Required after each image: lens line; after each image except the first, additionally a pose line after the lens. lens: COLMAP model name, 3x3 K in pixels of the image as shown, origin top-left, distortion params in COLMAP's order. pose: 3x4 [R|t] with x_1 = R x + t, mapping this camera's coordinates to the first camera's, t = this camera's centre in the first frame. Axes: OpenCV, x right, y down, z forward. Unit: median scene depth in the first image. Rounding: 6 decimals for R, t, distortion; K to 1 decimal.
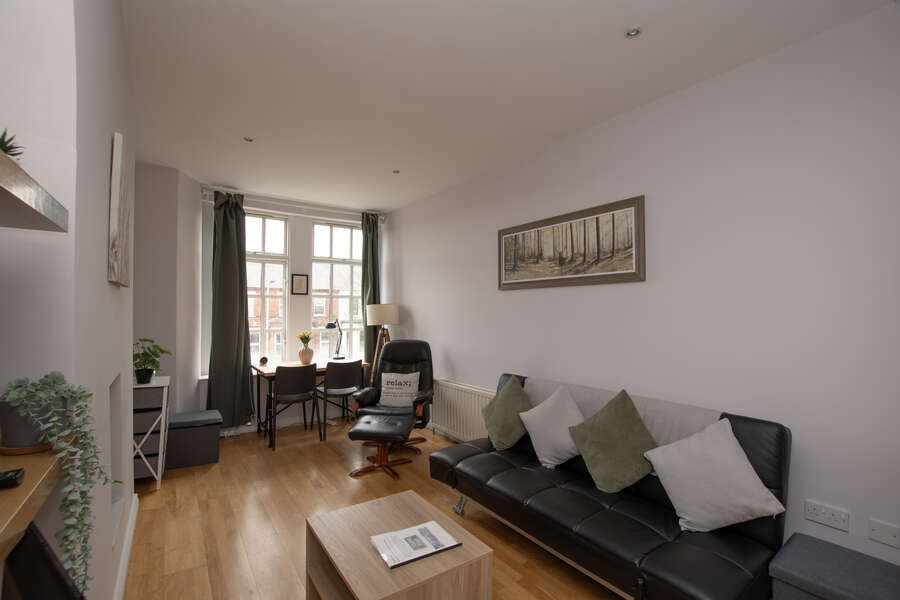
lens RADIAL K [[402.4, 0, 451.6], [0, 402.4, 304.9], [0, 0, 1]] dist [-0.003062, -0.000180]
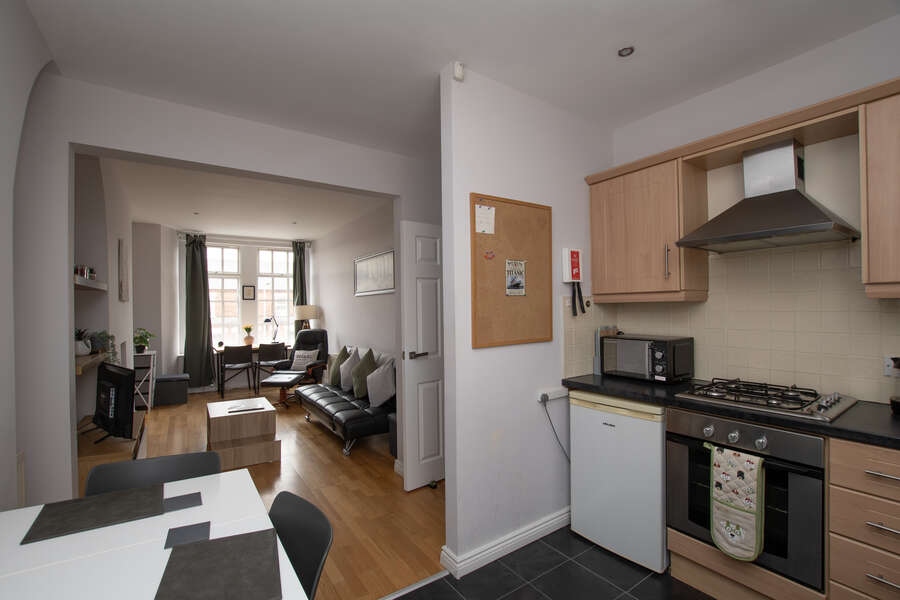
lens RADIAL K [[402.4, 0, 448.6], [0, 402.4, 302.4], [0, 0, 1]] dist [-0.003062, -0.000180]
pose [[0.999640, -0.015469, -0.021935, 0.424101], [0.015524, 0.999877, 0.002315, -0.008055], [0.021897, -0.002654, 0.999757, -0.493311]]
